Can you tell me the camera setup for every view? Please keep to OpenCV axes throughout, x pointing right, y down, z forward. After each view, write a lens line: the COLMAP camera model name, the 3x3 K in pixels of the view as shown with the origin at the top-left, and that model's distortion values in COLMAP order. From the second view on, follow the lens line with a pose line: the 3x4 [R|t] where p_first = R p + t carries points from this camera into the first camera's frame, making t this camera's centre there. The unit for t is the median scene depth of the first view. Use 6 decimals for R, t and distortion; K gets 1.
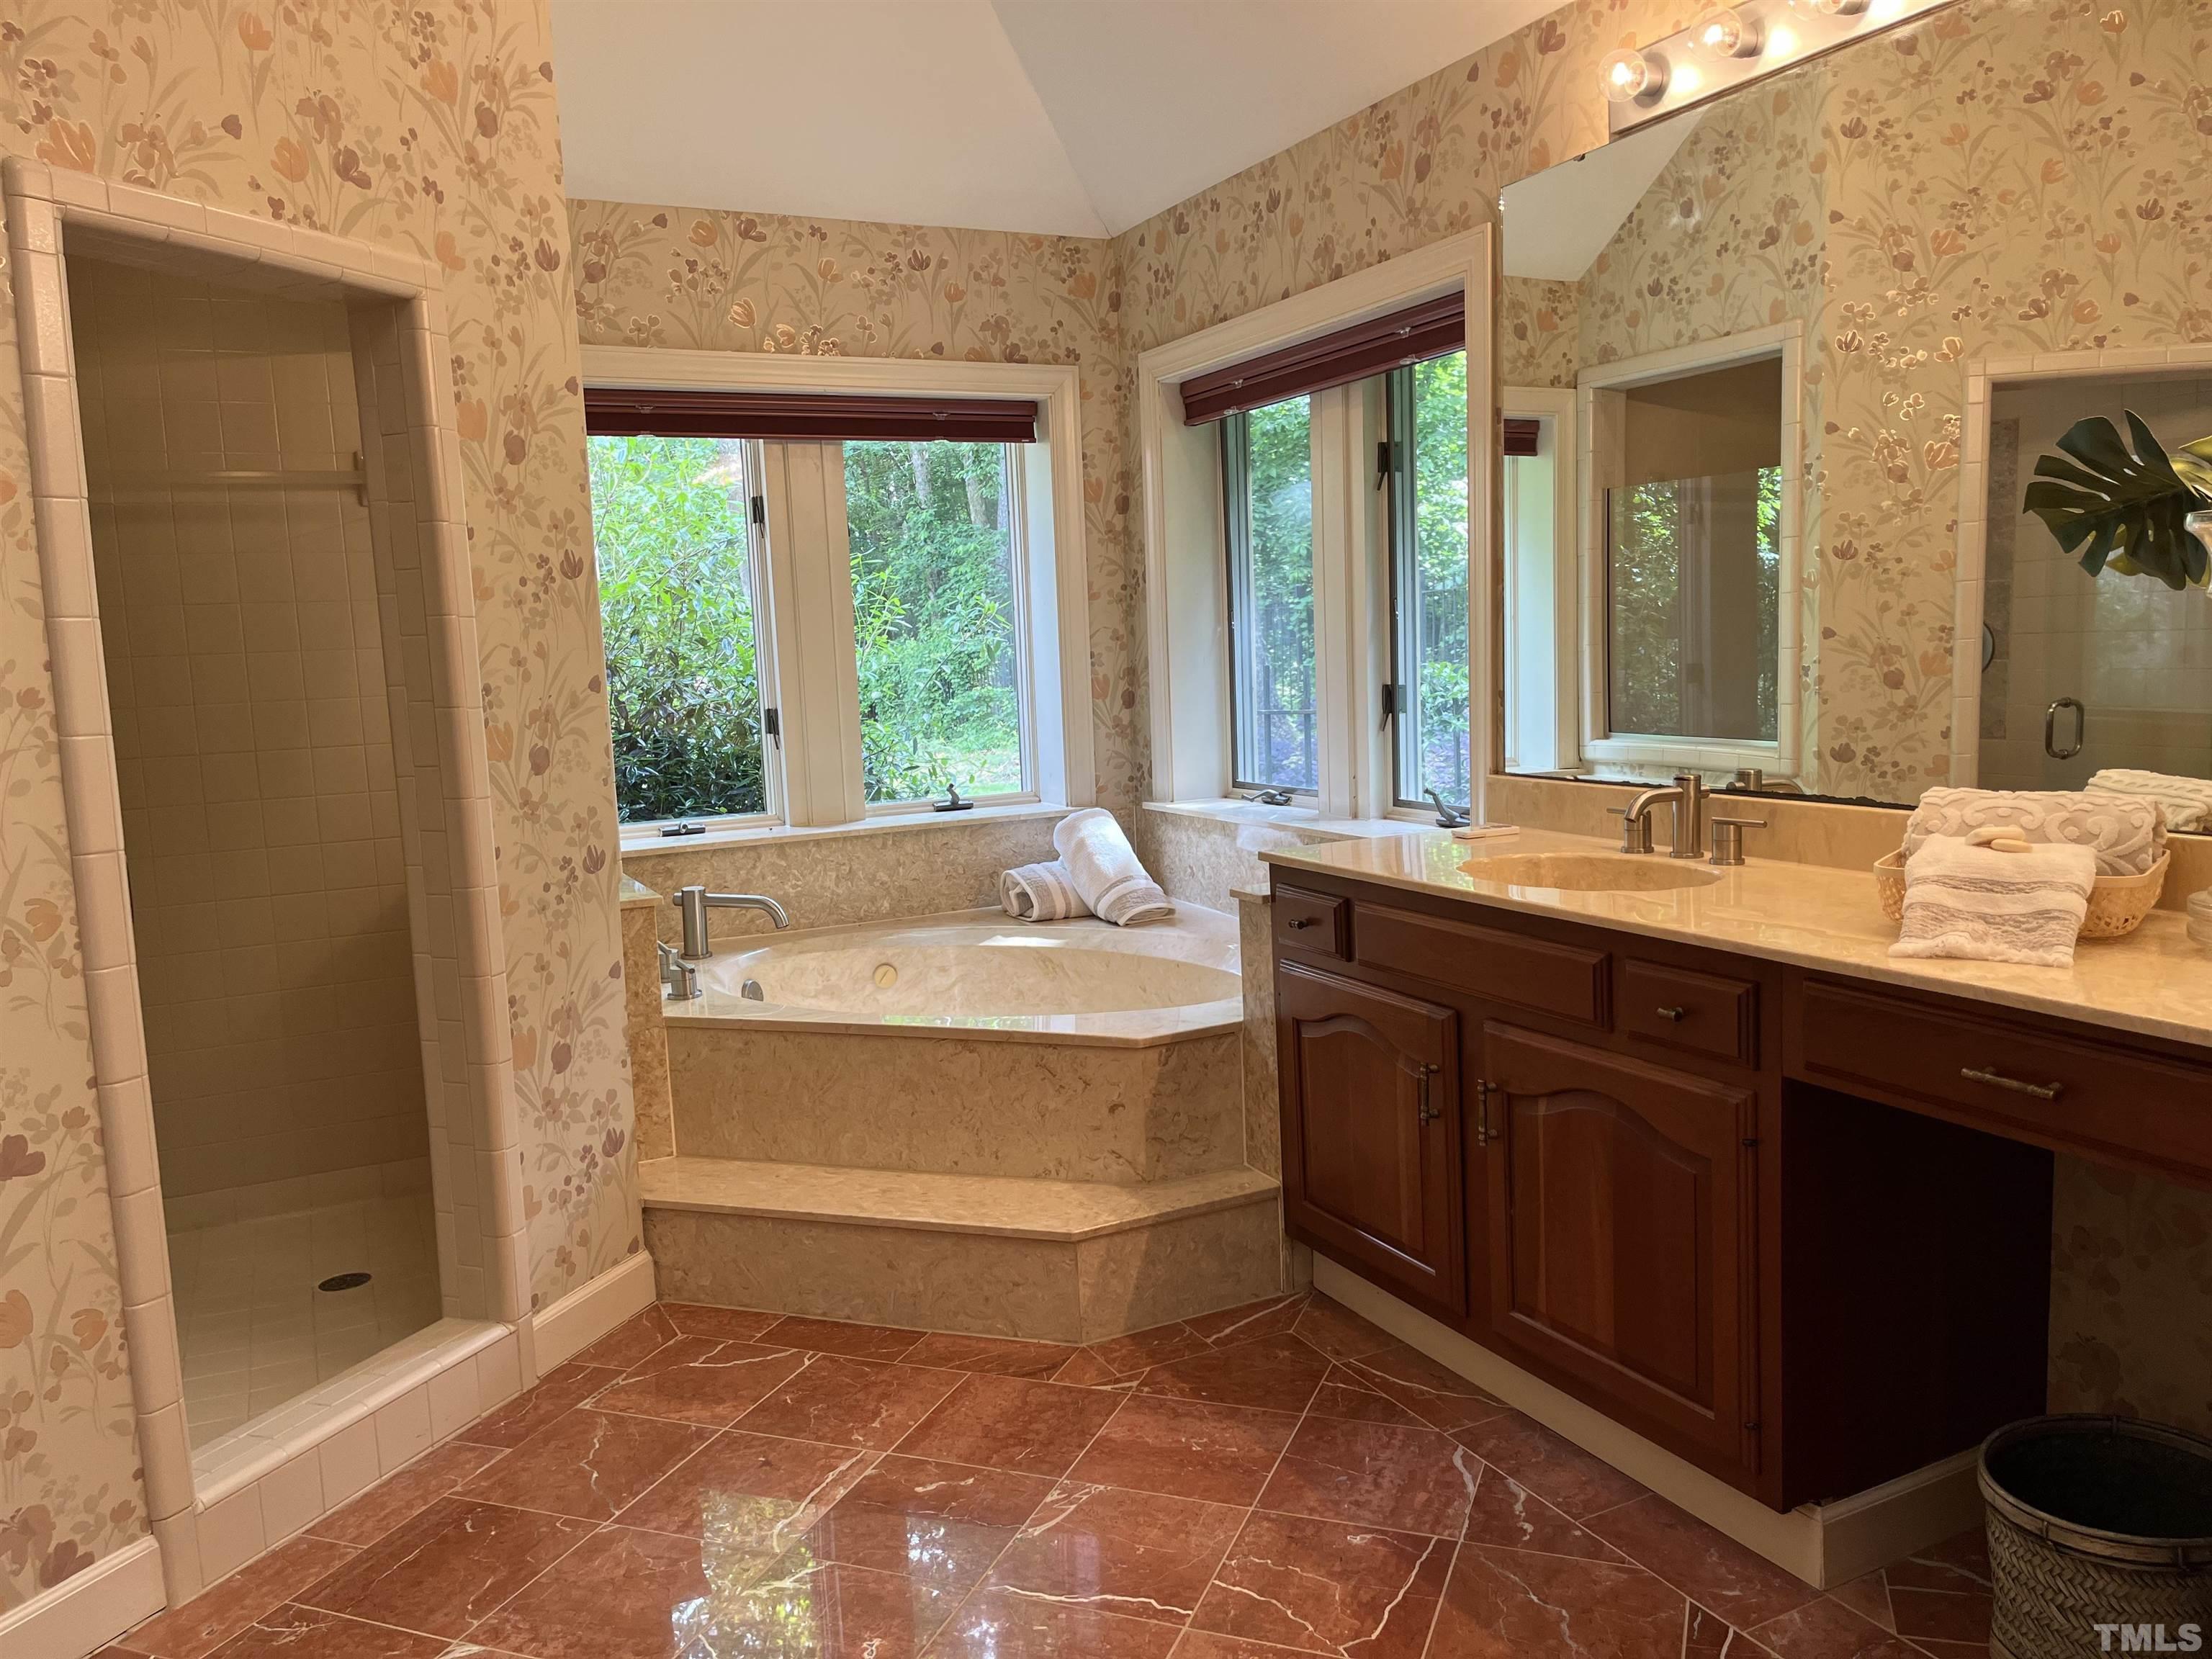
lens RADIAL K [[1679.2, 0, 1102.7], [0, 1679.2, 835.3], [0, 0, 1]] dist [0.051723, -0.071616]
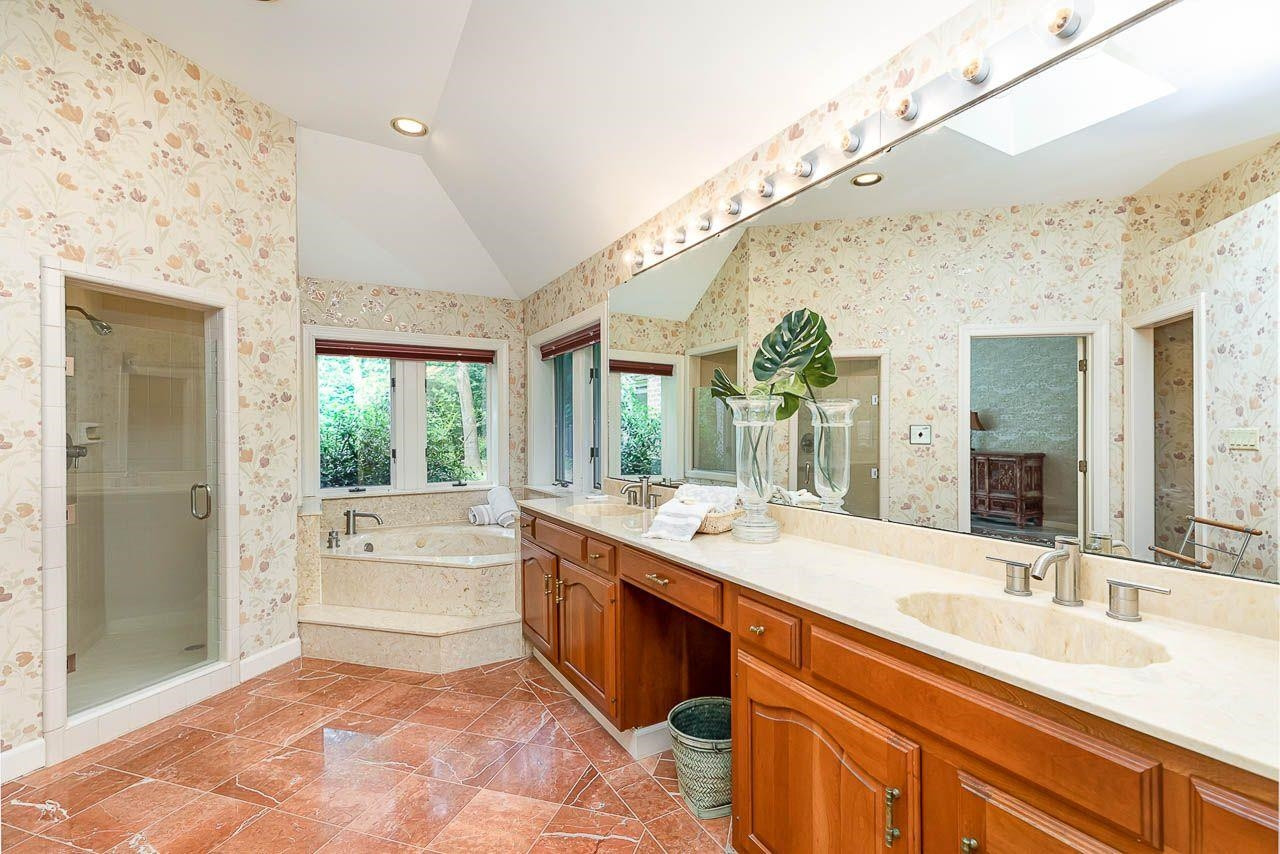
lens RADIAL K [[579.5, 0, 641.1], [0, 579.5, 433.1], [0, 0, 1]] dist [0.002743, 0.002116]
pose [[0.998160, 0.035130, 0.049423, 0.259786], [-0.029073, 0.992548, -0.118337, 0.004865], [-0.053212, 0.116682, 0.991743, -0.036549]]
